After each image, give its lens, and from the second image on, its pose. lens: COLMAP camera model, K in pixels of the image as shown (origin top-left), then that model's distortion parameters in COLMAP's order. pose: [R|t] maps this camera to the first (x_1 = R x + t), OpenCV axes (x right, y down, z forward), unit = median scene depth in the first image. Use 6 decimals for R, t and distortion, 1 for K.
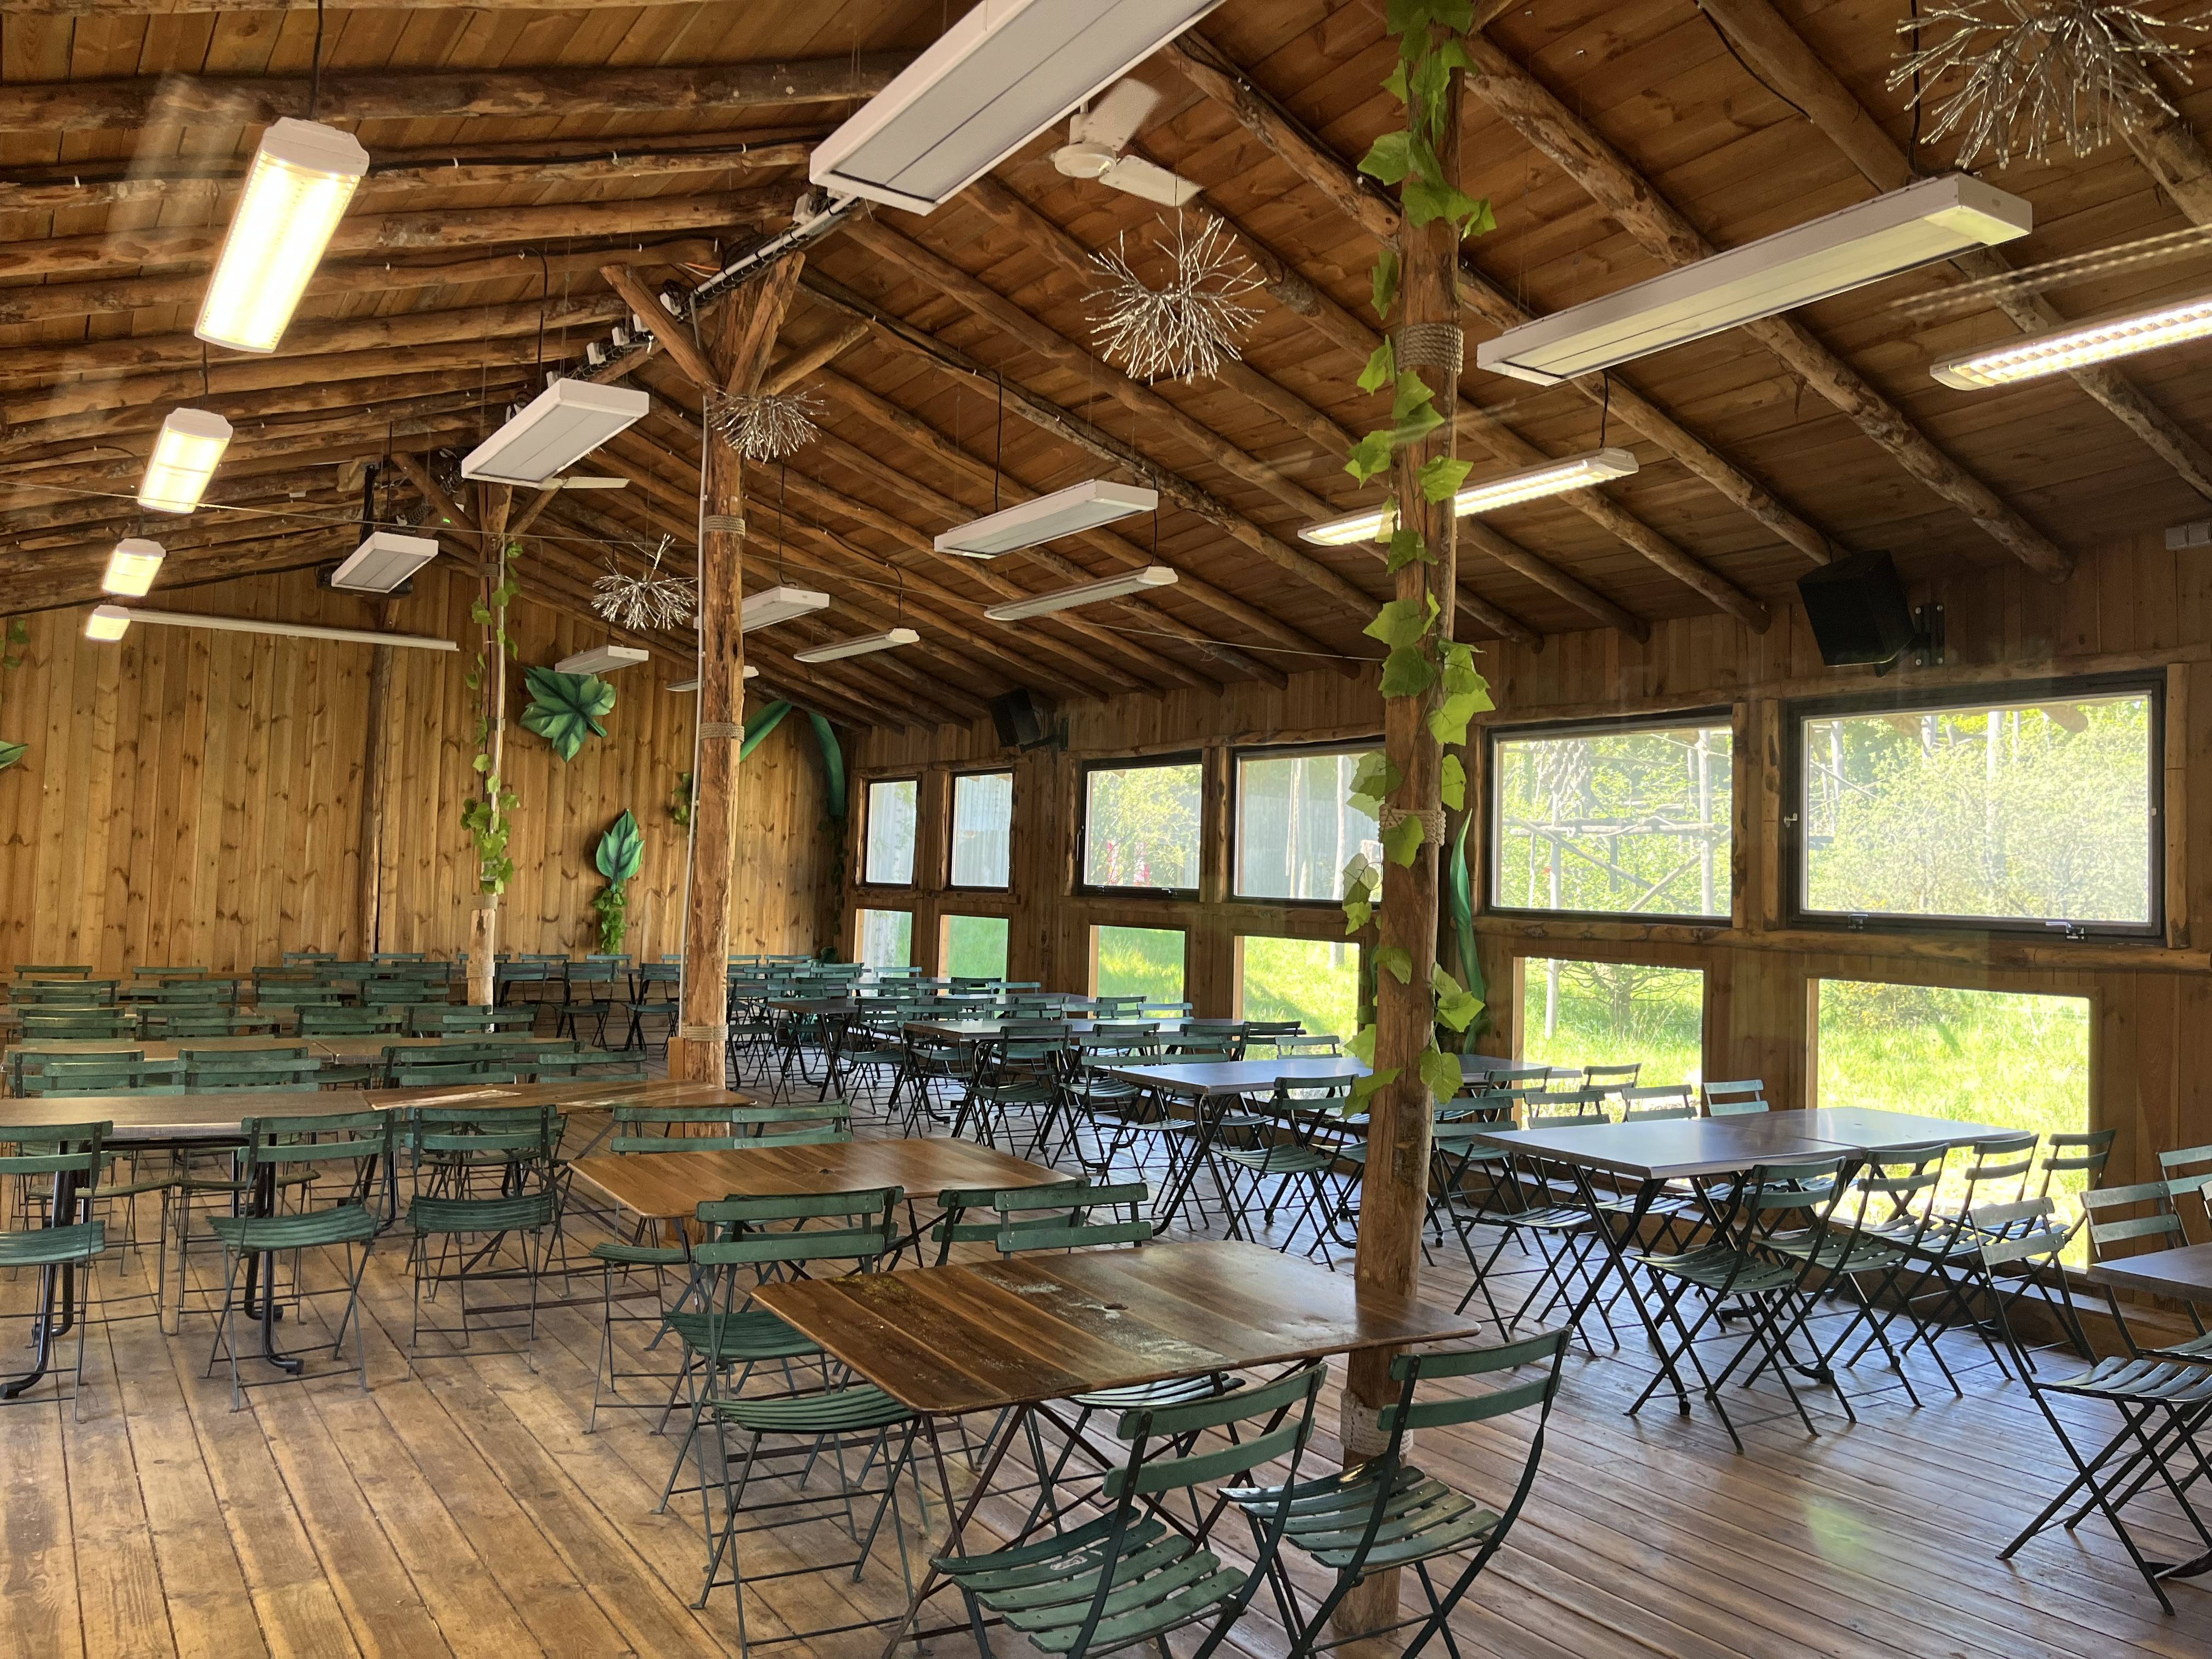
lens RADIAL K [[1671.4, 0, 1098.2], [0, 1671.4, 809.3], [0, 0, 1]] dist [0.039900, -0.017050]
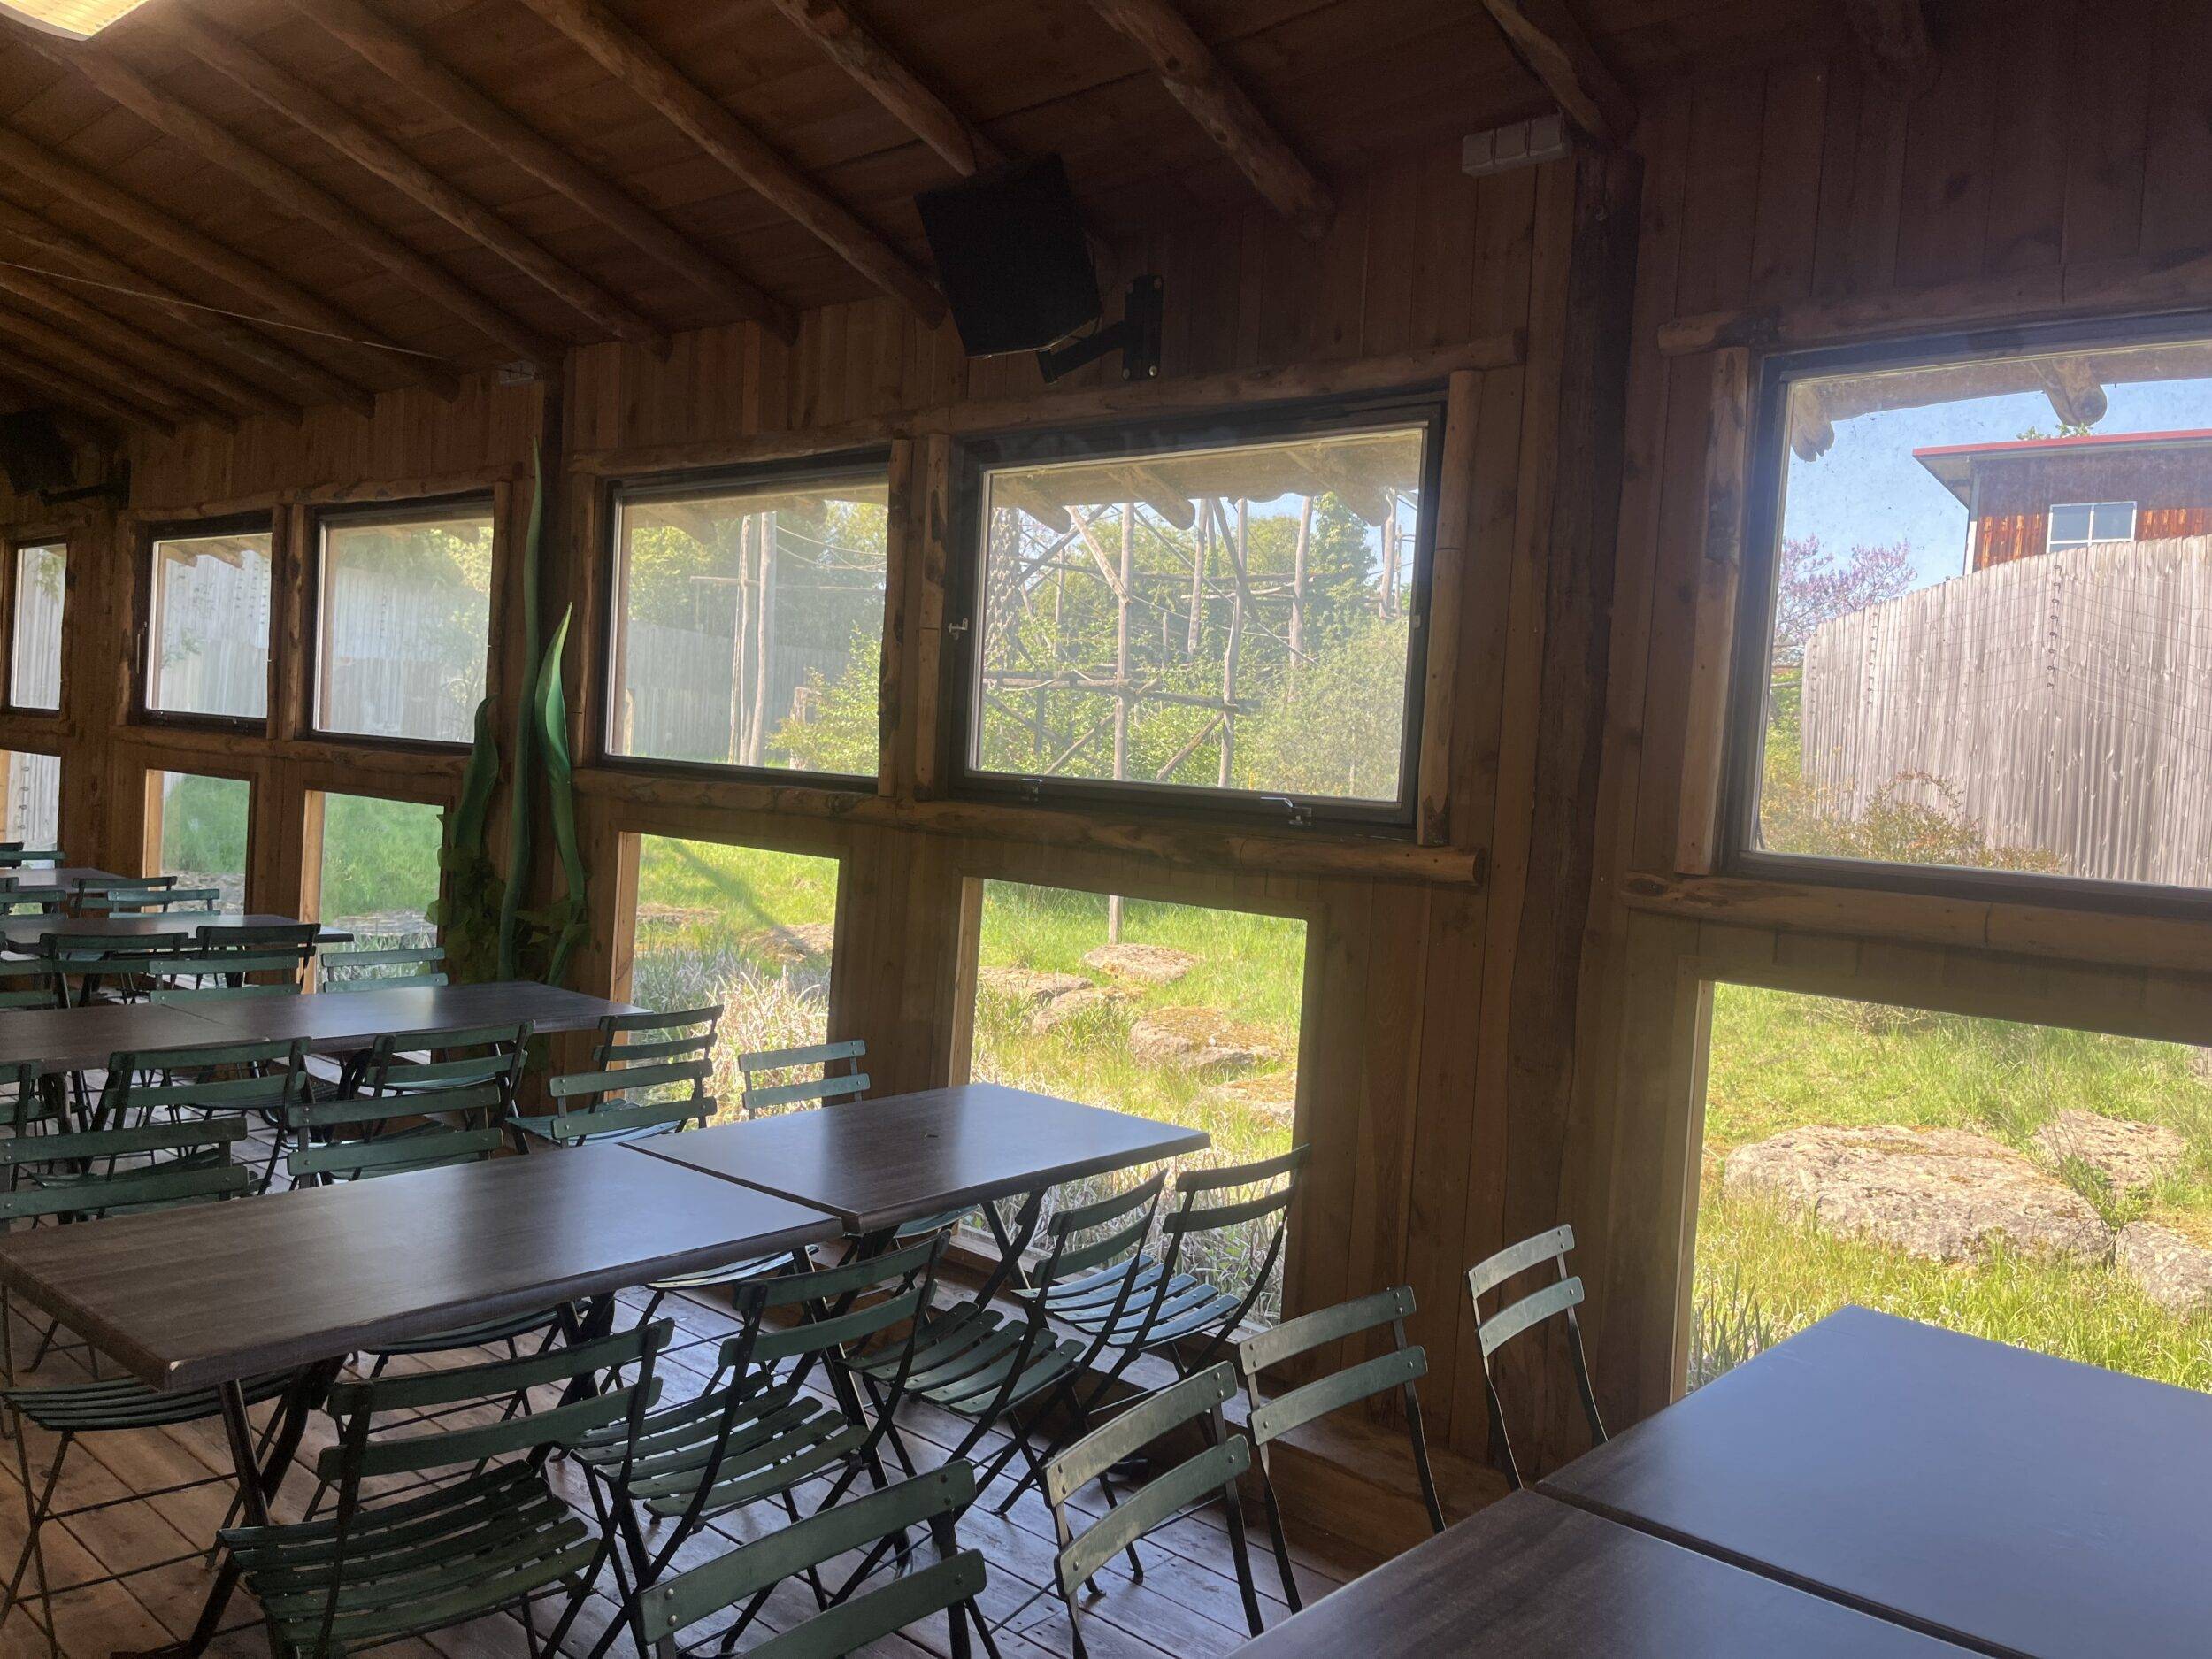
lens RADIAL K [[1671.4, 0, 1106.1], [0, 1671.4, 833.1], [0, 0, 1]] dist [0.039900, -0.017050]
pose [[0.964077, 0.021484, 0.264751, 0.293832], [-0.047112, 0.994751, 0.090833, 0.022760], [-0.261410, -0.100043, 0.960029, 0.363348]]
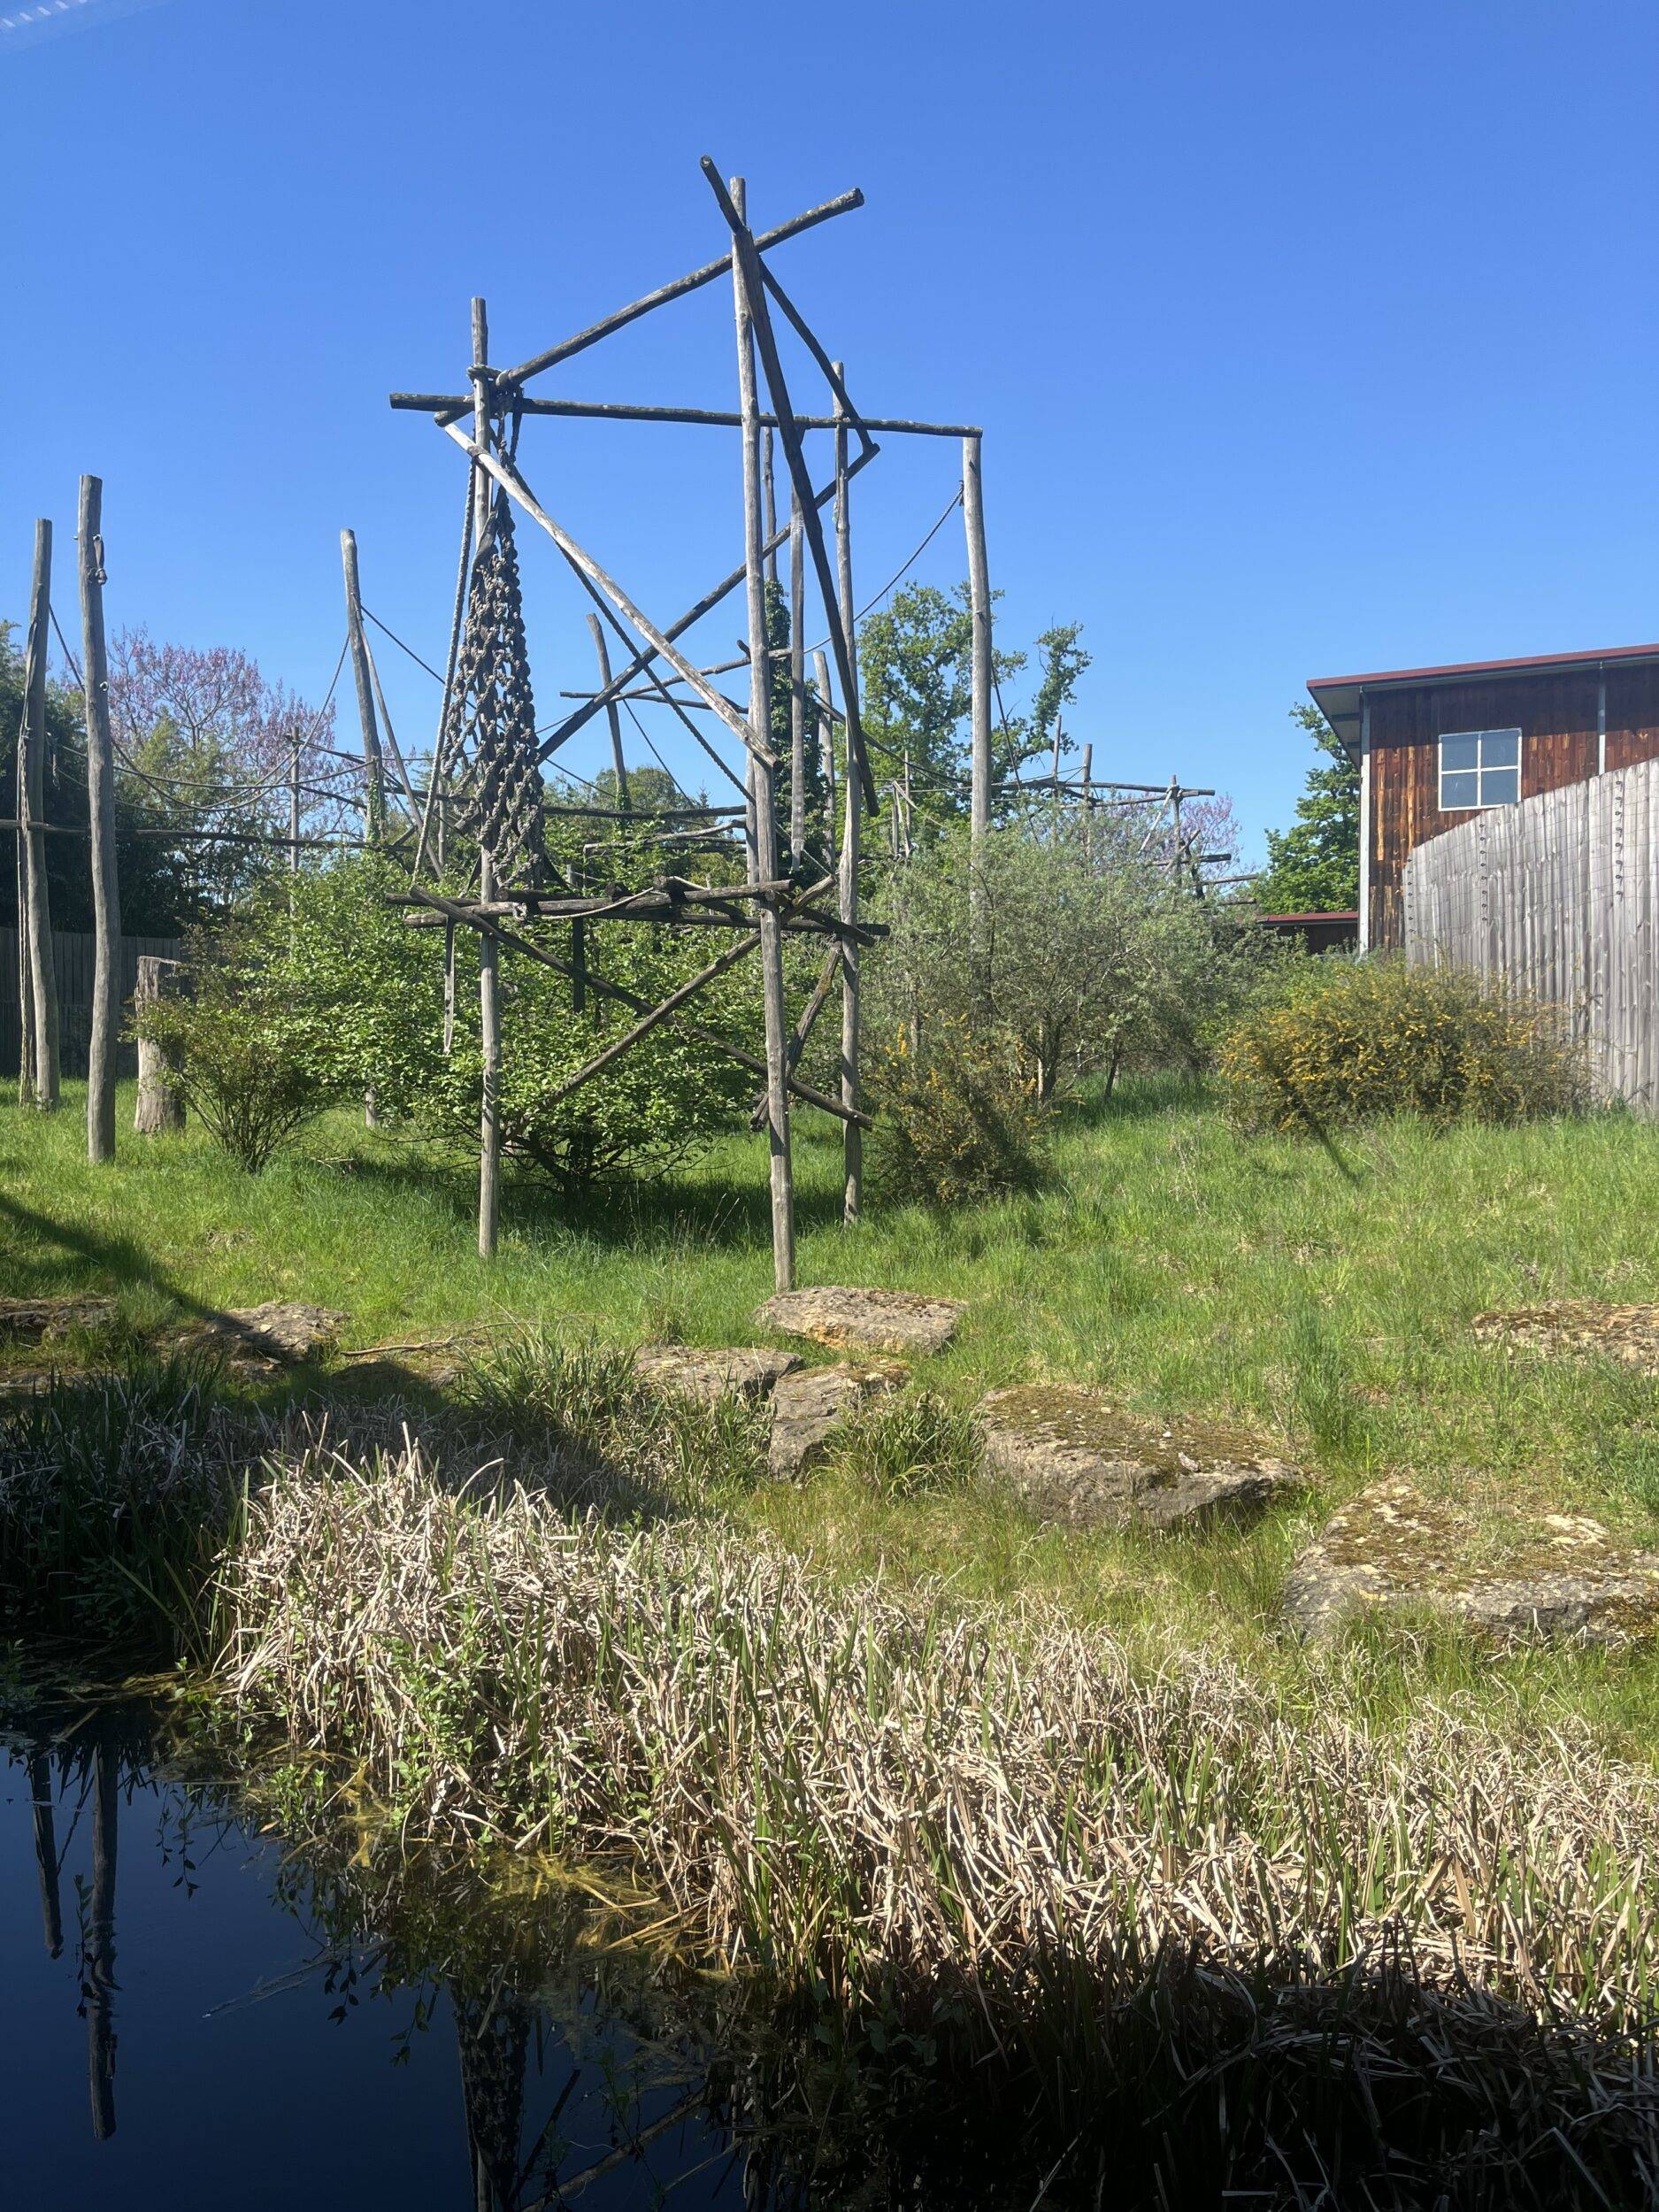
lens RADIAL K [[1671.4, 0, 832.0], [0, 1671.4, 1104.1], [0, 0, 1]] dist [0.039900, -0.017050]
pose [[0.858528, -0.039641, 0.511232, 0.204337], [0.004371, 0.997537, 0.070009, 0.106549], [-0.512748, -0.057870, 0.856587, 1.194255]]
